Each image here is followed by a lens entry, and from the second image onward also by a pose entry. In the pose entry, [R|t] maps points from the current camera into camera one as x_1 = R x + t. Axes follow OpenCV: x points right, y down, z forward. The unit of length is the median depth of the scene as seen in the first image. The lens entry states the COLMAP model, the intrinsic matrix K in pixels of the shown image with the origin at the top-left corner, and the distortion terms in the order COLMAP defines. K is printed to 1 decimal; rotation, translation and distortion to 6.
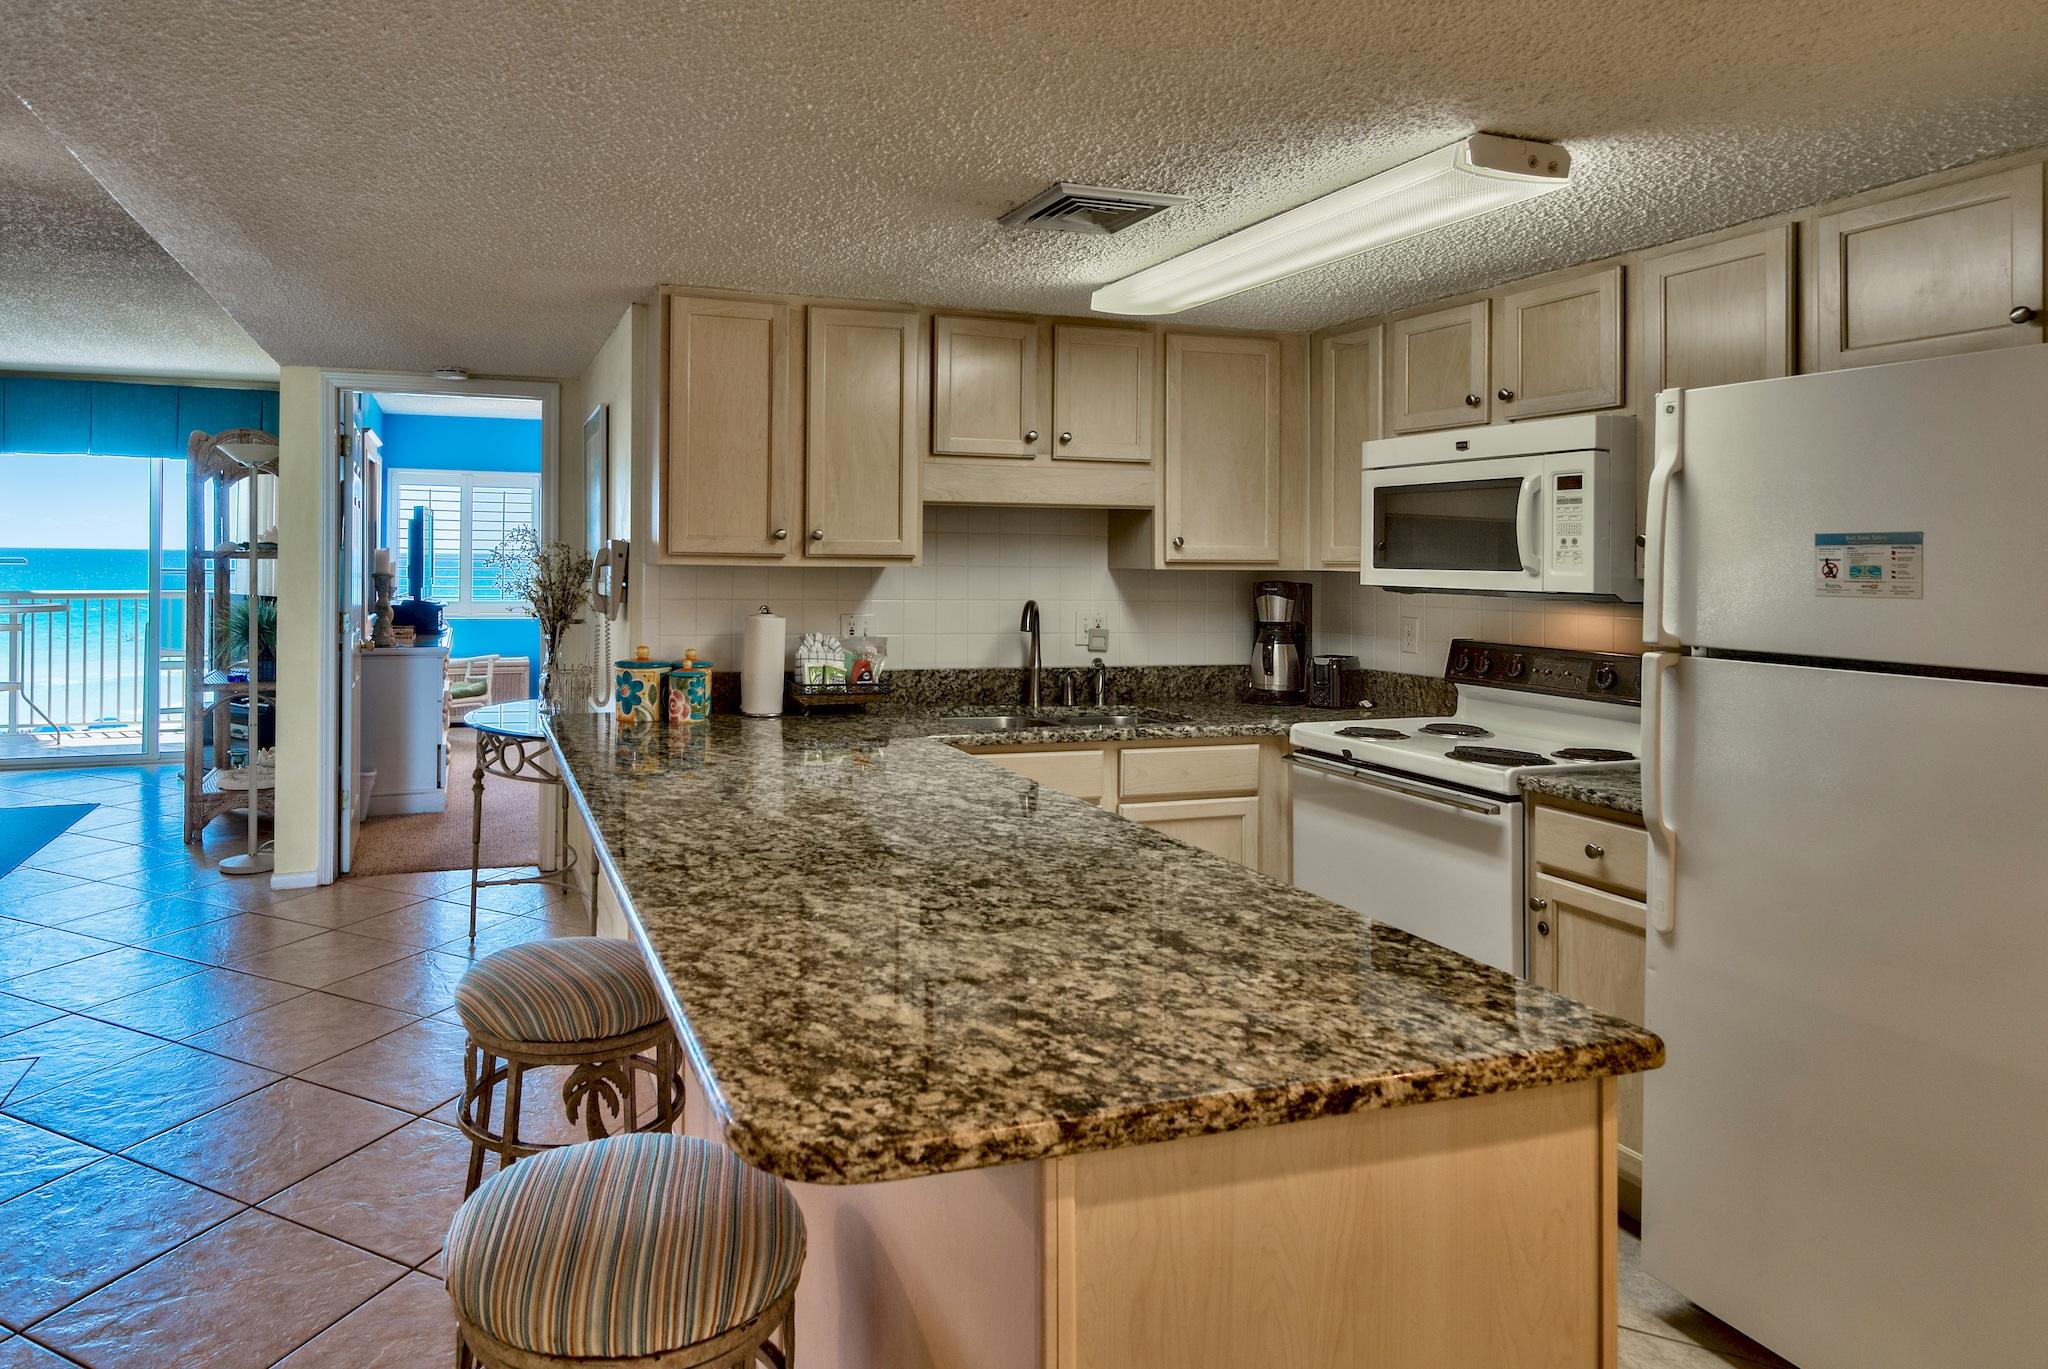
lens RADIAL K [[1144.3, 0, 1023.5], [0, 1144.3, 554.8], [0, 0, 1]] dist [0.002244, 0.000543]
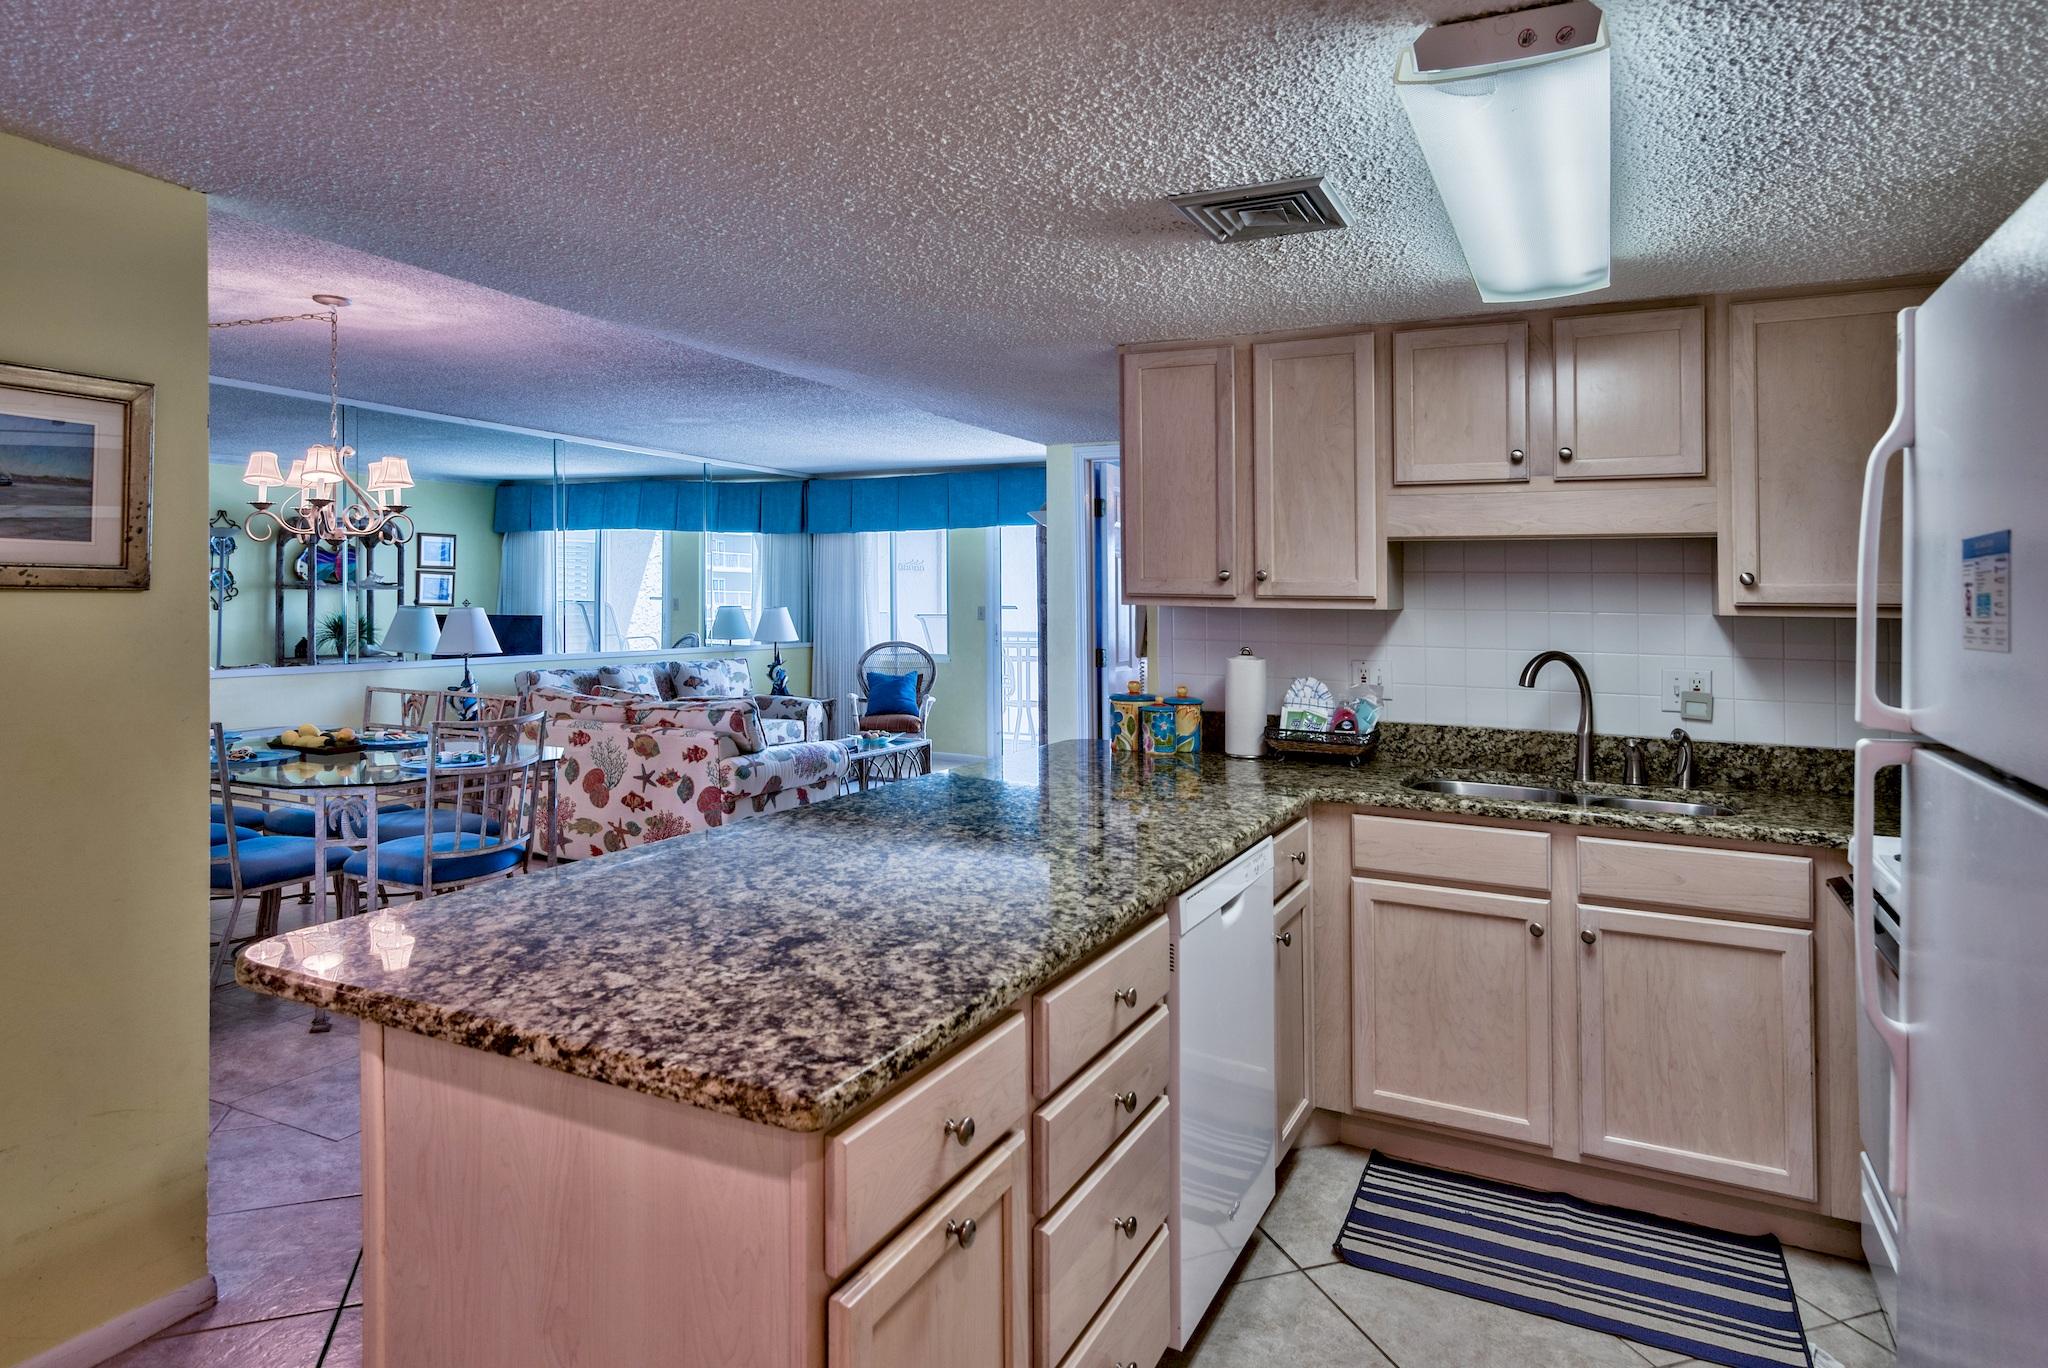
lens RADIAL K [[1182.7, 0, 1021.6], [0, 1182.7, 607.6], [0, 0, 1]] dist [0.009183, 0.000521]
pose [[0.728691, 0.004266, -0.684829, 0.407344], [-0.002867, 0.999991, 0.003178, 0.008156], [0.684836, -0.000352, 0.728697, 0.133054]]
